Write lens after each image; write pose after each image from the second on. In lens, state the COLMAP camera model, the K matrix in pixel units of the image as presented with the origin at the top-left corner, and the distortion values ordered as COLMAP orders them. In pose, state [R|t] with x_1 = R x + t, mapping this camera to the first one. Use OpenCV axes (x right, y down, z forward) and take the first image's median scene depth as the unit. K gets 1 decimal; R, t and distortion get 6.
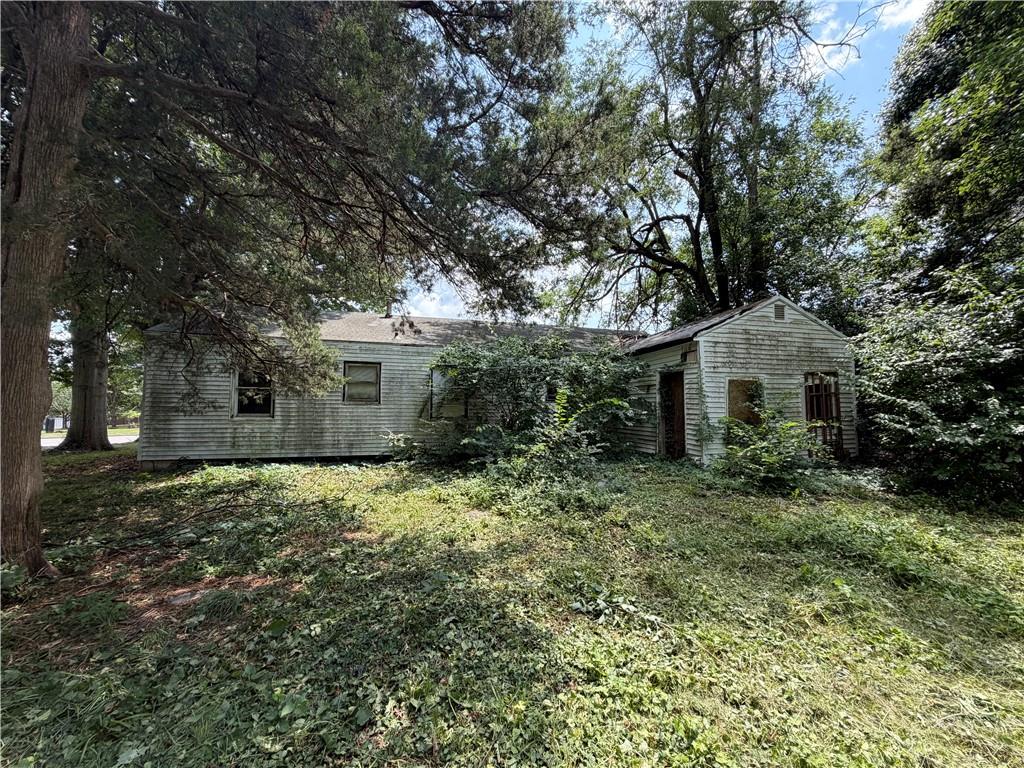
lens RADIAL K [[407.4, 0, 512.9], [0, 407.4, 385.6], [0, 0, 1]] dist [-0.000322, -0.000256]
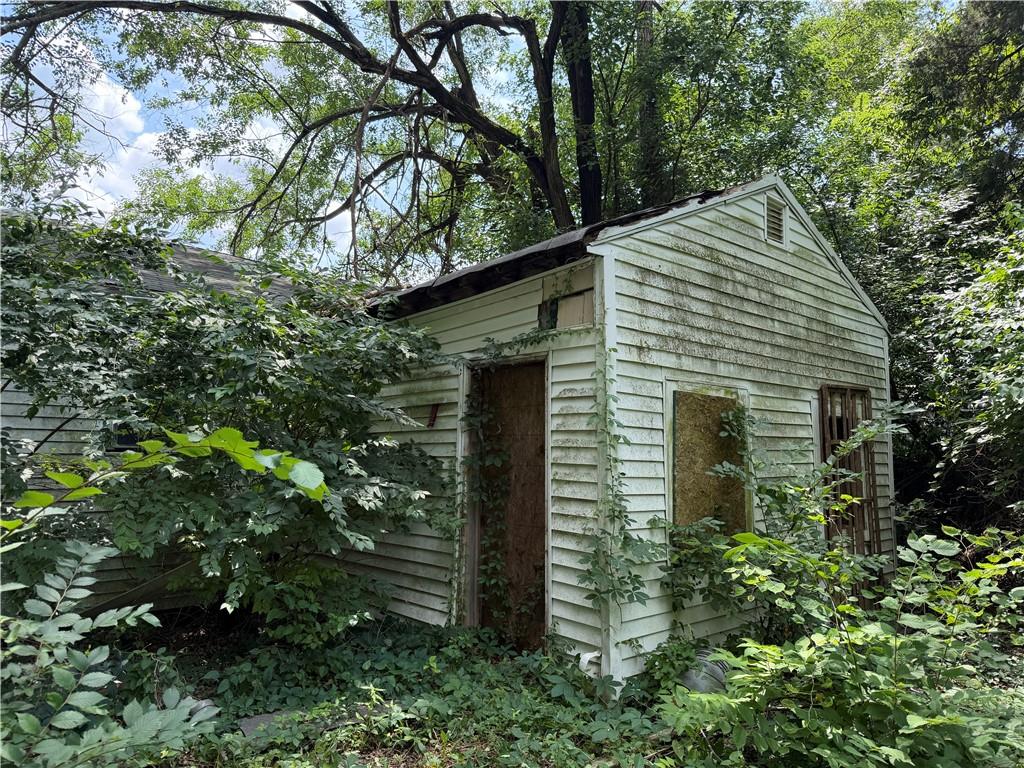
lens RADIAL K [[715.3, 0, 515.0], [0, 715.3, 385.3], [0, 0, 1]] dist [0.087707, -0.131118]
pose [[0.900026, 0.052986, 0.432603, 0.164829], [-0.029320, 0.997695, -0.061199, 0.018888], [-0.434849, 0.042397, 0.899505, 0.525543]]
